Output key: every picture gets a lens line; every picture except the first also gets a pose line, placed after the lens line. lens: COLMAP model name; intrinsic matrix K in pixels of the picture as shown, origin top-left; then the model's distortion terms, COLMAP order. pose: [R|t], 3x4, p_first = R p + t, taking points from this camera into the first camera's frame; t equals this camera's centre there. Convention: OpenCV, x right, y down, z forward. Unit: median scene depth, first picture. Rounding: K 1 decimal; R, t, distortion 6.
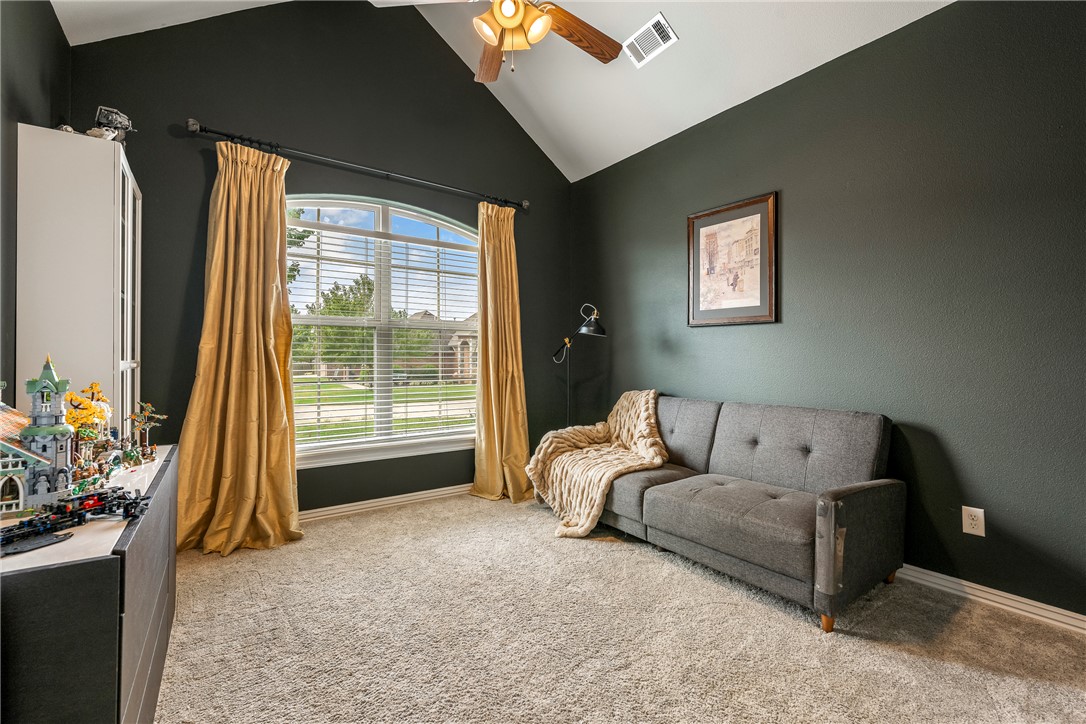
lens RADIAL K [[464.0, 0, 536.5], [0, 464.0, 356.5], [0, 0, 1]] dist [0.004980, 0.000715]
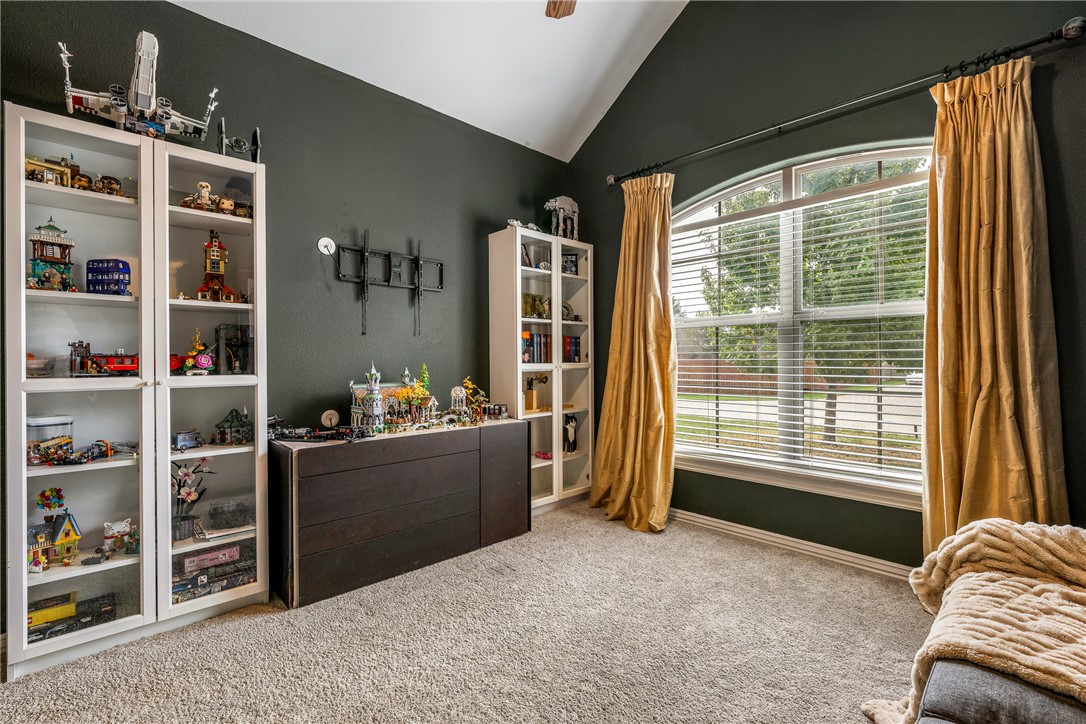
lens RADIAL K [[464.0, 0, 537.4], [0, 464.0, 364.1], [0, 0, 1]] dist [0.004980, 0.000715]
pose [[0.182029, 0.005777, -0.983276, 0.430957], [0.008381, 0.999937, 0.007426, 0.000066], [0.983257, -0.009593, 0.181969, 0.495778]]
